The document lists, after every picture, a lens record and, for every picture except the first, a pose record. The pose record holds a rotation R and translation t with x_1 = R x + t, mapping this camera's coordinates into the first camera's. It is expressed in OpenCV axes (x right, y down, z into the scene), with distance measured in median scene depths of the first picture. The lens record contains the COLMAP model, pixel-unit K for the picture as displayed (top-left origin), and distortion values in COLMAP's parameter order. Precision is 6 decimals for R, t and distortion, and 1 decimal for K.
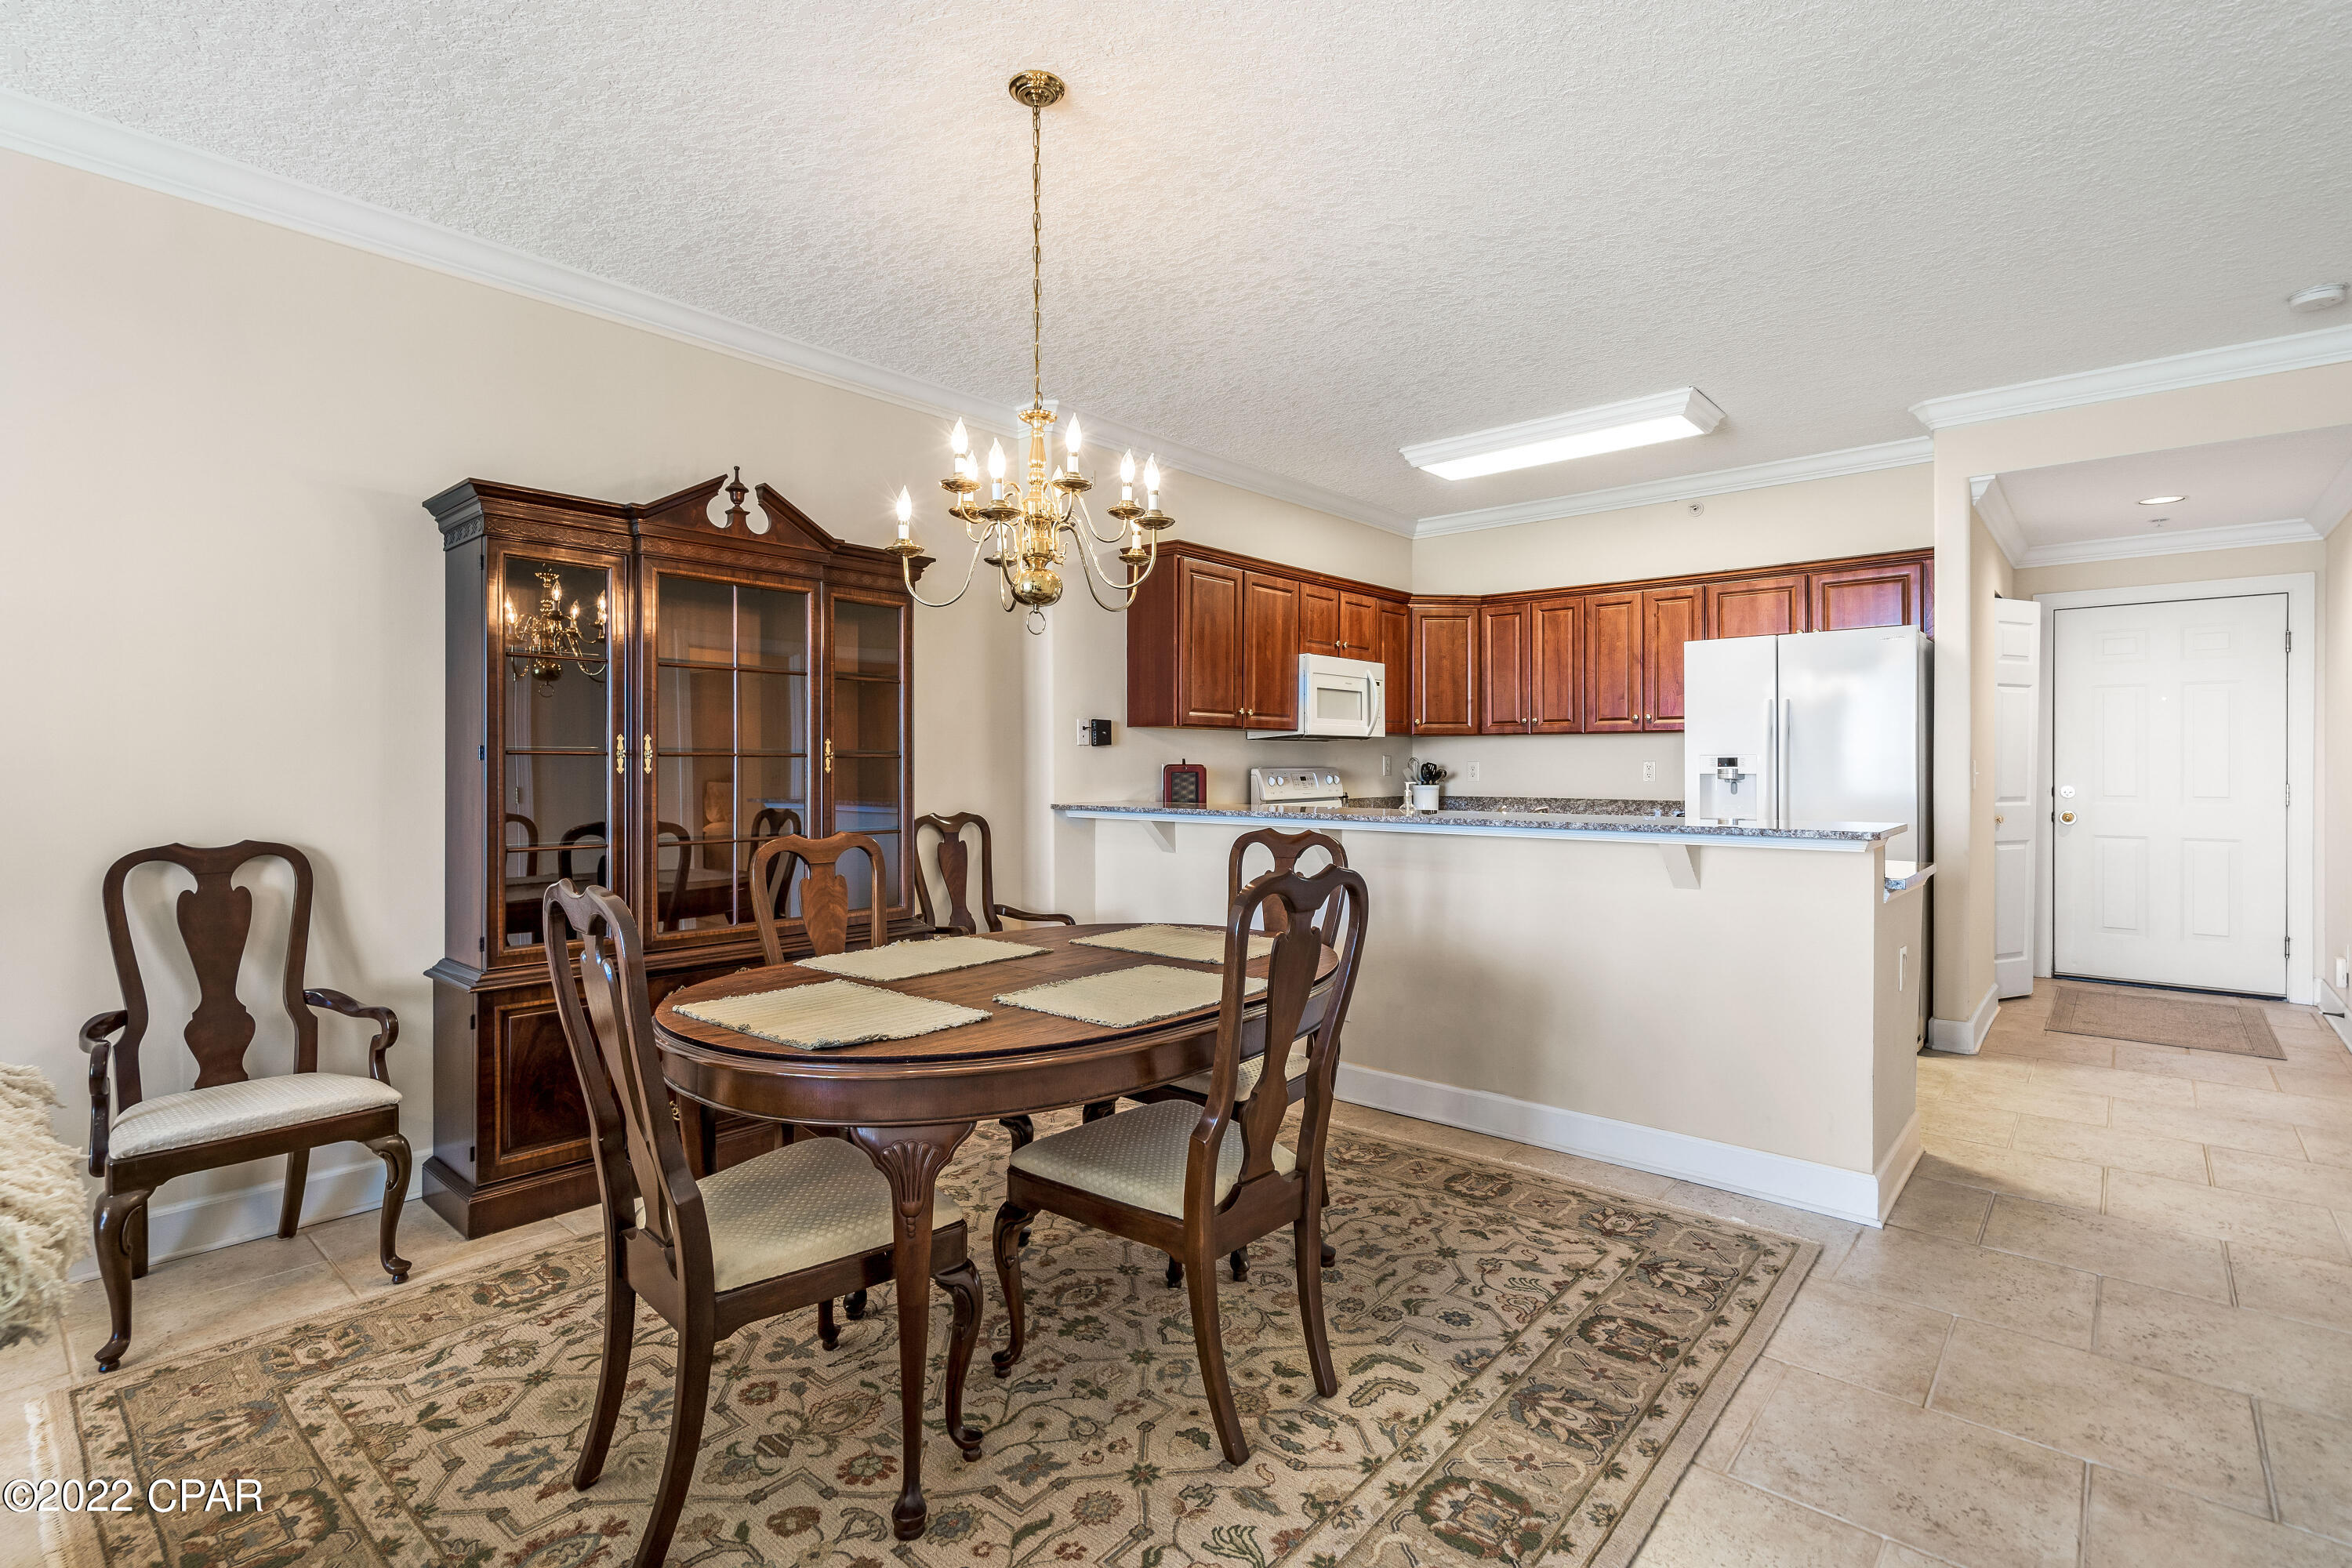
lens RADIAL K [[1098.1, 0, 1178.3], [0, 1098.1, 773.6], [0, 0, 1]] dist [-0.000644, -0.000469]
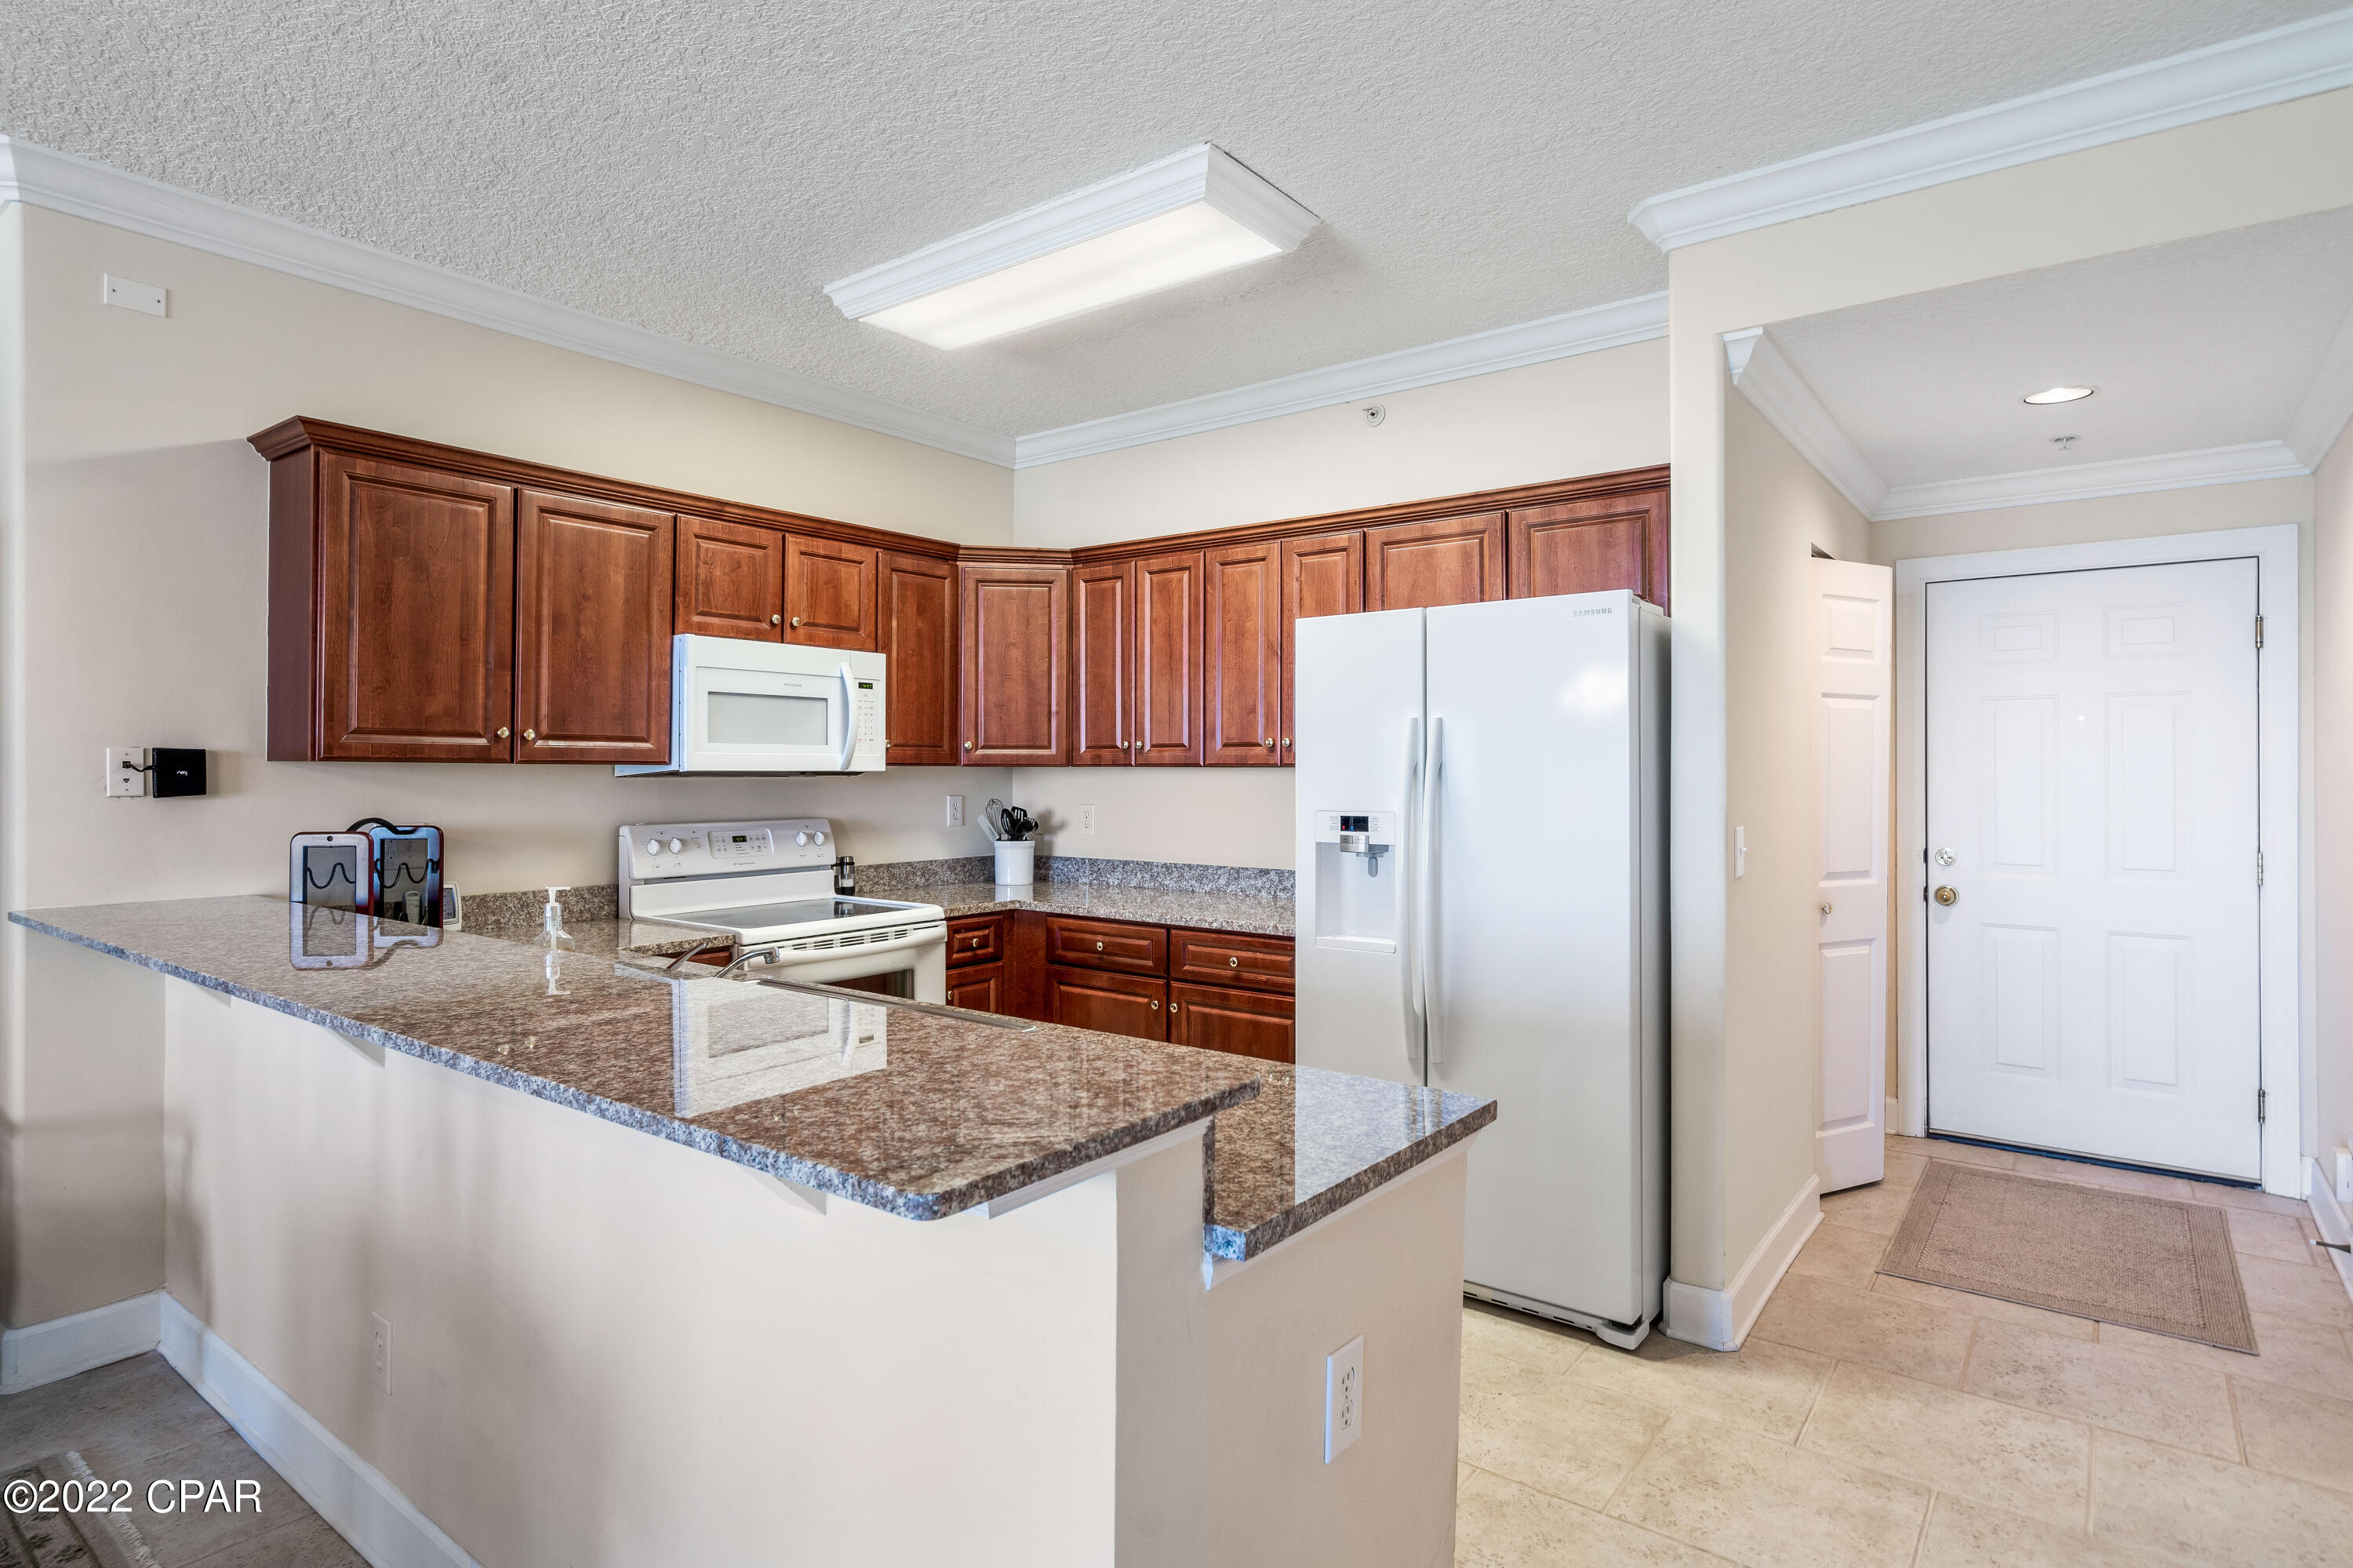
lens RADIAL K [[1232.4, 0, 1169.9], [0, 1232.4, 768.1], [0, 0, 1]] dist [-0.000372, 0.001214]
pose [[0.998118, 0.003079, 0.061244, 0.324572], [-0.002308, 0.999917, -0.012665, -0.028386], [-0.061278, 0.012500, 0.998042, 0.312442]]
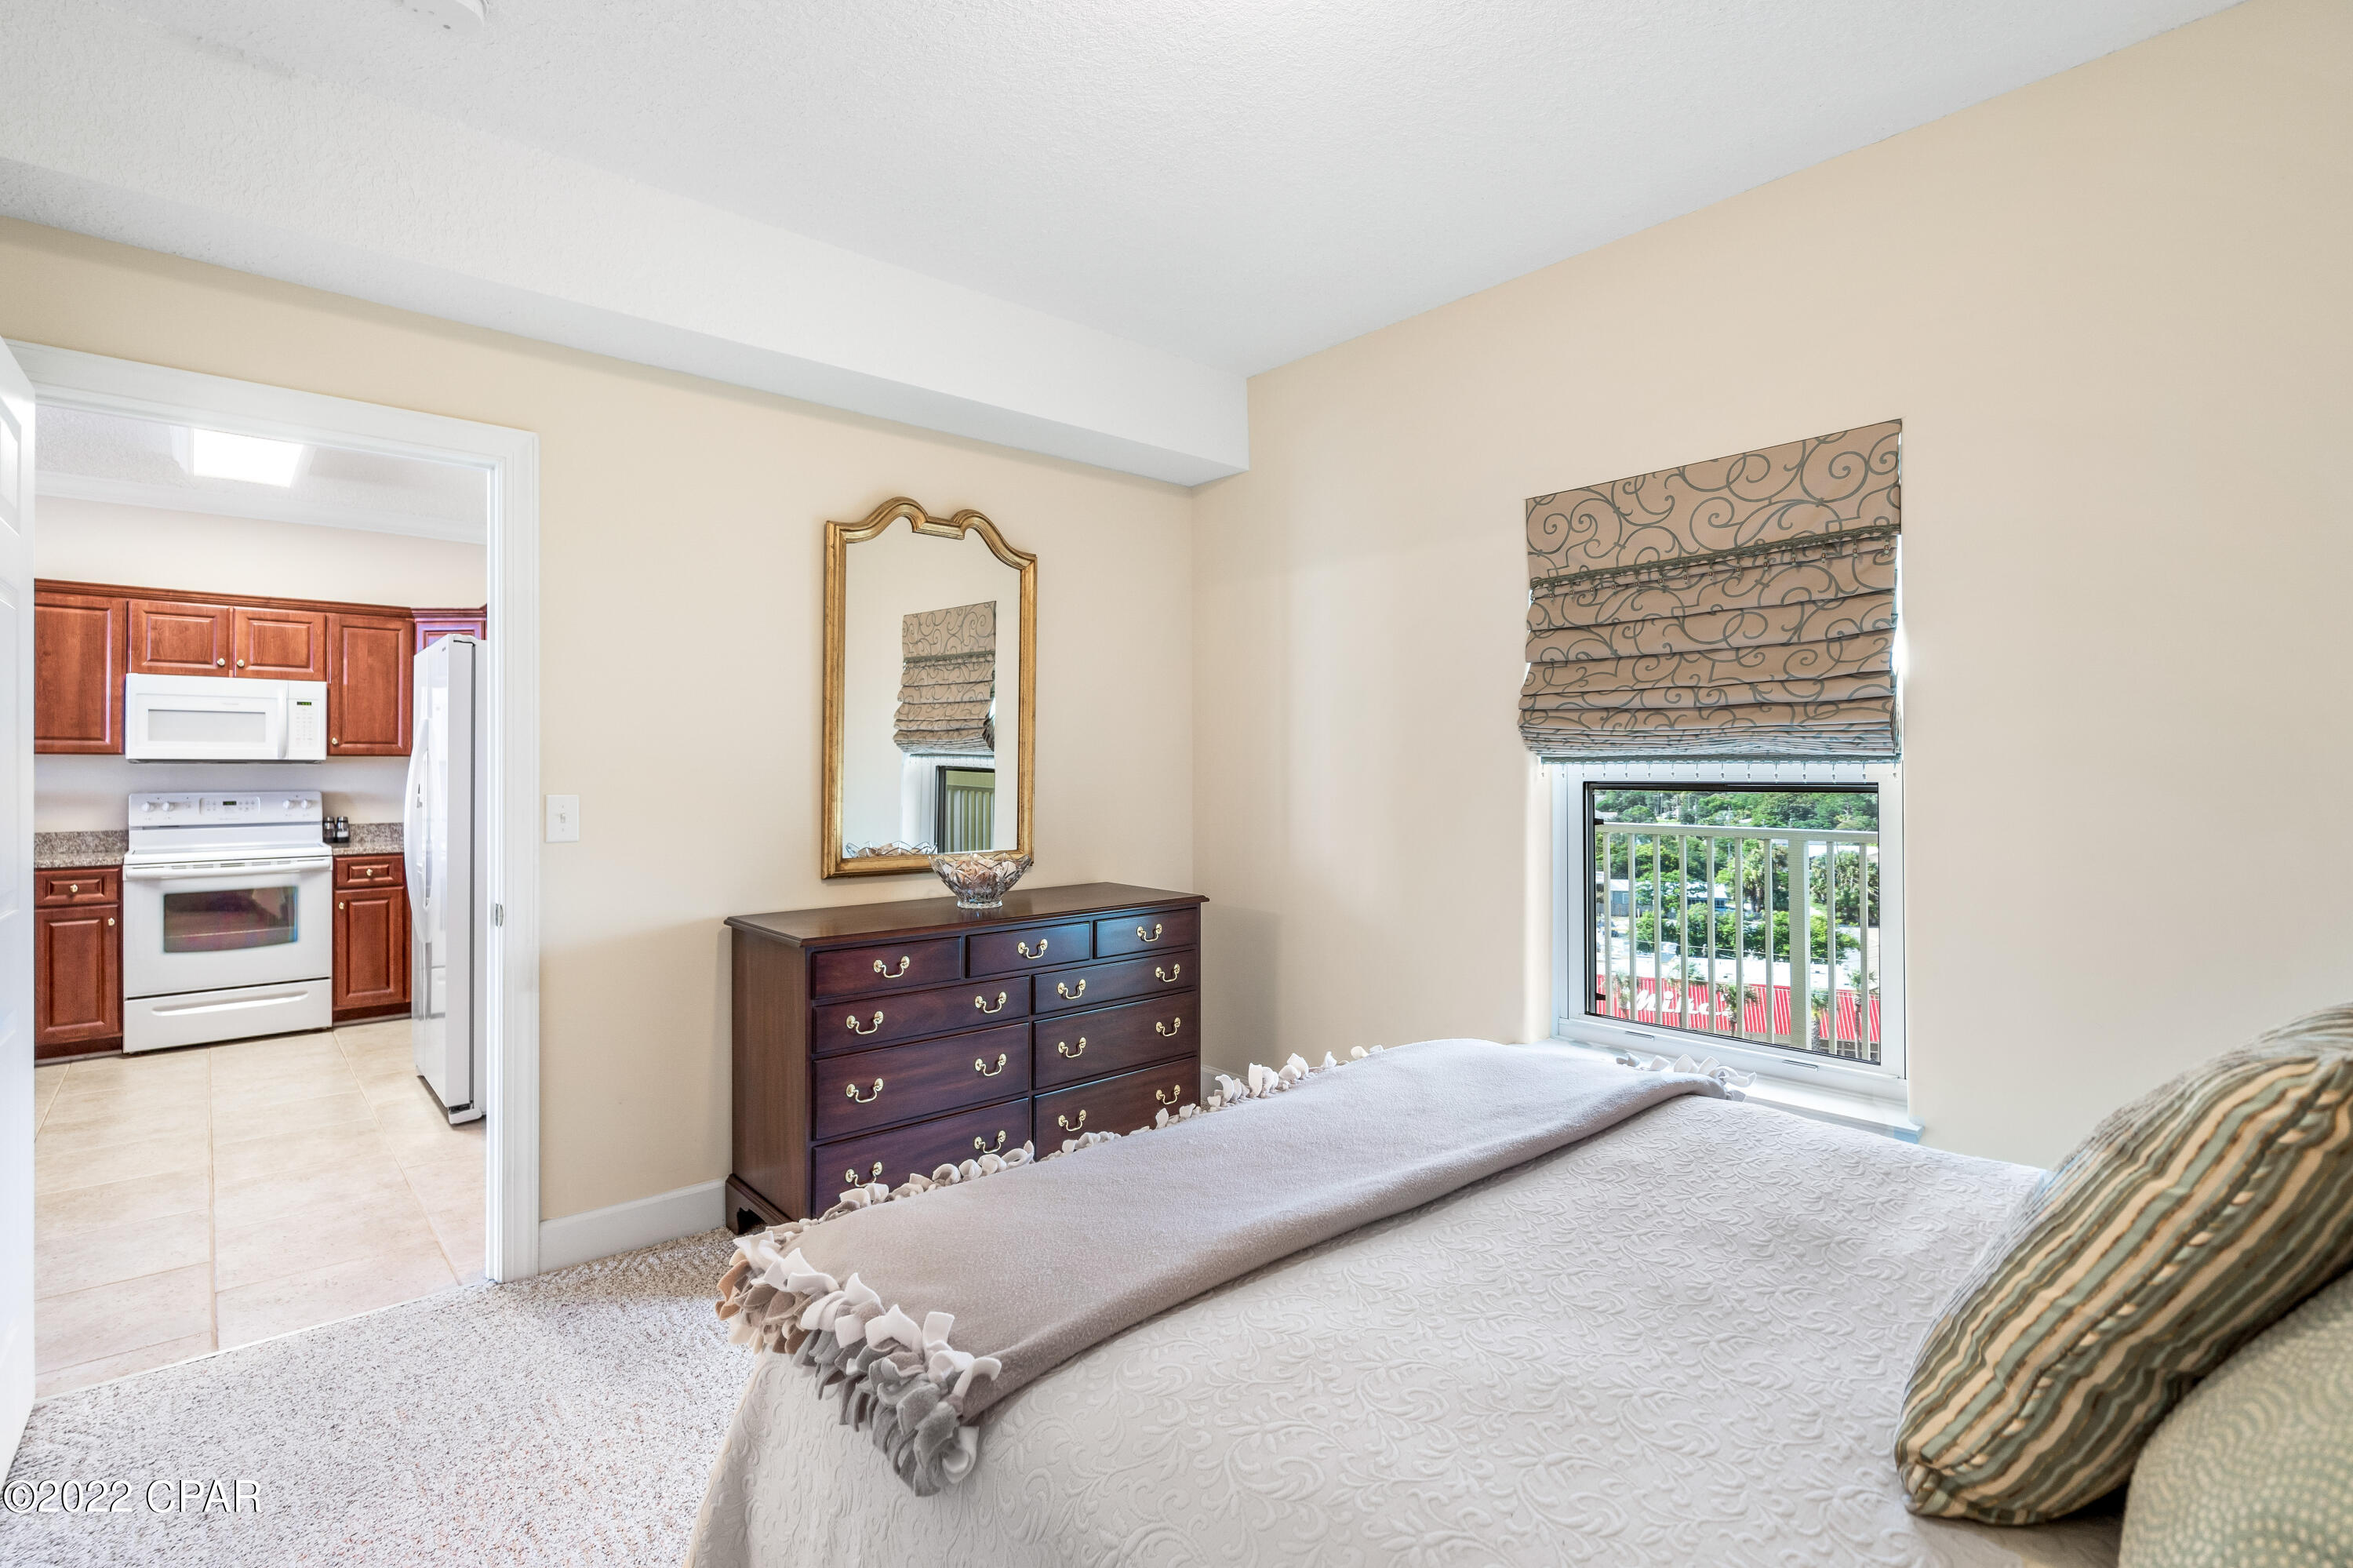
lens RADIAL K [[1115.2, 0, 1176.6], [0, 1115.2, 761.6], [0, 0, 1]] dist [-0.000798, 0.000028]
pose [[0.991234, 0.000827, -0.132117, 1.106609], [-0.003043, 0.999858, -0.016570, -0.018957], [0.132084, 0.016827, 0.991096, 0.155645]]
